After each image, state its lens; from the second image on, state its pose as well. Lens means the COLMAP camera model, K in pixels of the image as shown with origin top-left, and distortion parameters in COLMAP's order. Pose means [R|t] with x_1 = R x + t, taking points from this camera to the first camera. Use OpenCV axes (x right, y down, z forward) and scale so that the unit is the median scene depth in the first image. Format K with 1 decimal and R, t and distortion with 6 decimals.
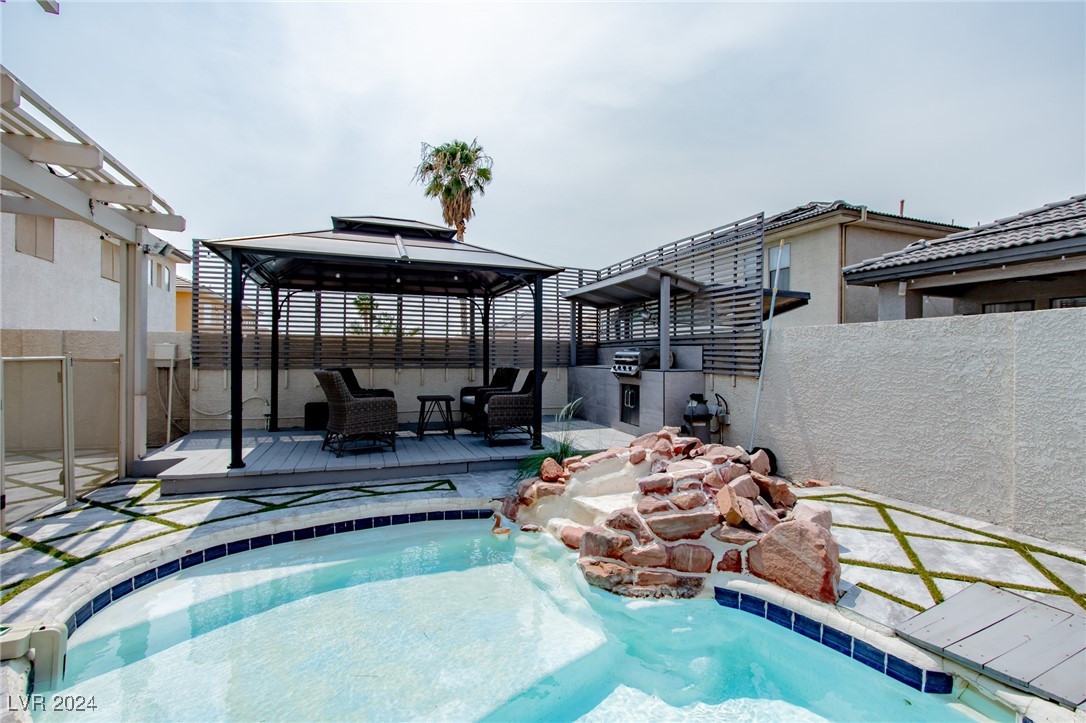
lens RADIAL K [[503.4, 0, 559.4], [0, 503.4, 358.6], [0, 0, 1]] dist [-0.010042, 0.000123]
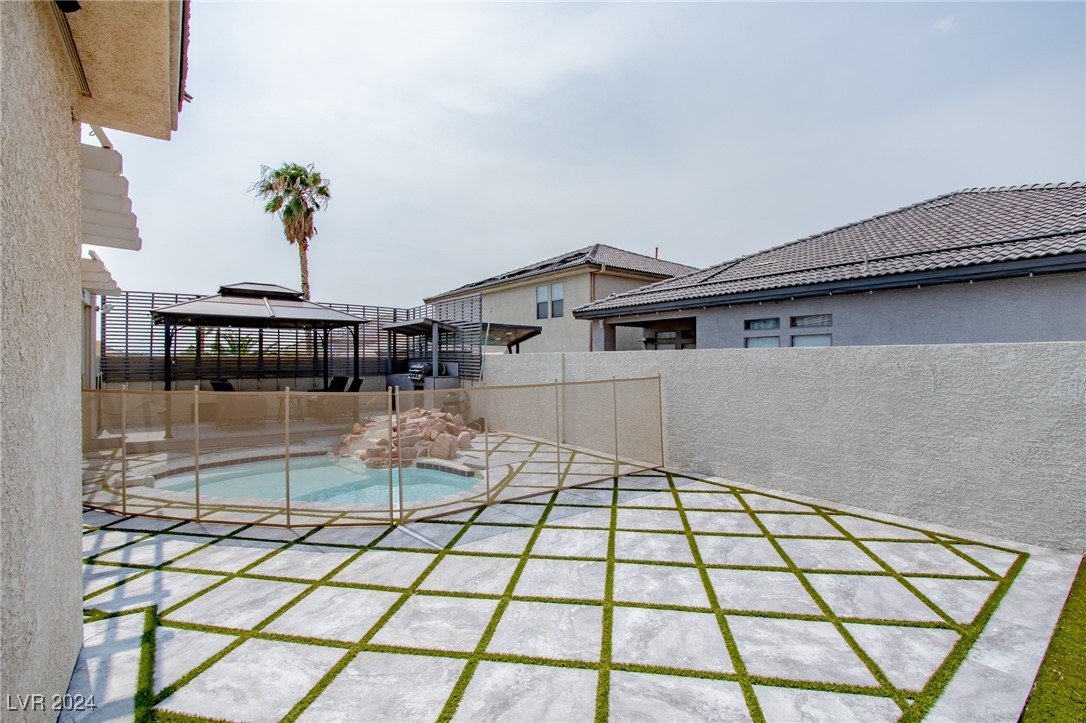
lens RADIAL K [[488.6, 0, 545.1], [0, 488.6, 376.0], [0, 0, 1]] dist [0.002009, 0.000098]
pose [[0.965875, -0.017119, 0.258444, 0.125796], [0.009628, 0.999497, 0.030224, -0.025502], [-0.258831, -0.026704, 0.965553, -0.657665]]
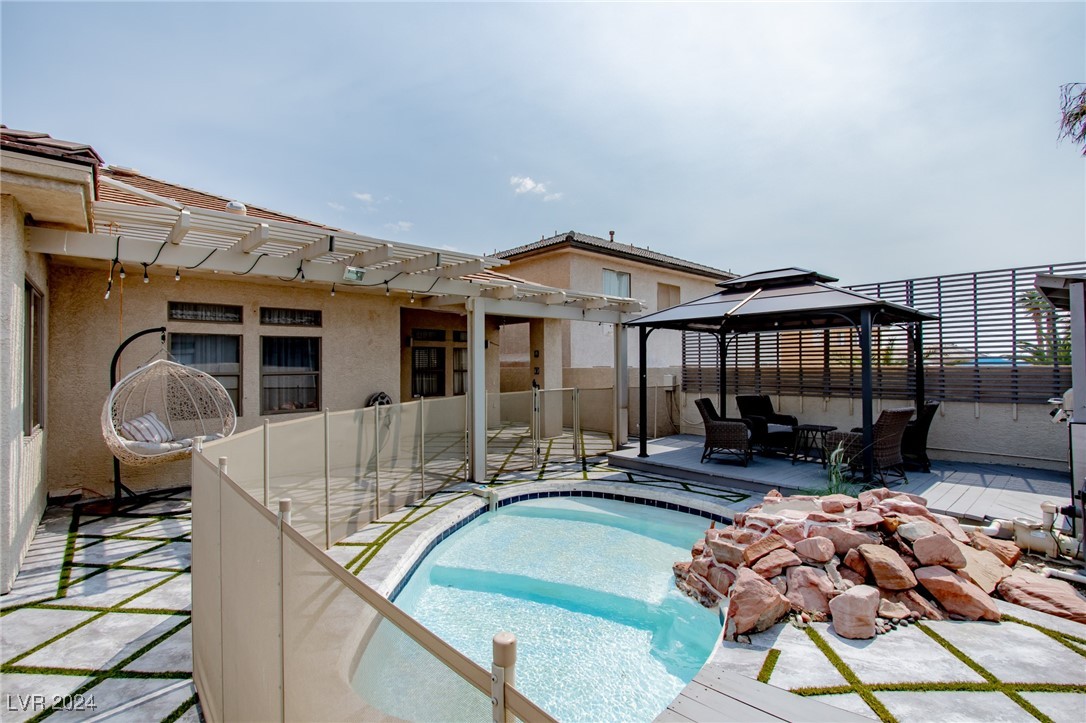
lens RADIAL K [[501.5, 0, 540.1], [0, 501.5, 363.8], [0, 0, 1]] dist [-0.007721, -0.000214]
pose [[0.346472, -0.016182, -0.937921, 0.530780], [0.005250, 0.999869, -0.015312, -0.042919], [0.938046, 0.000381, 0.346512, 0.078940]]
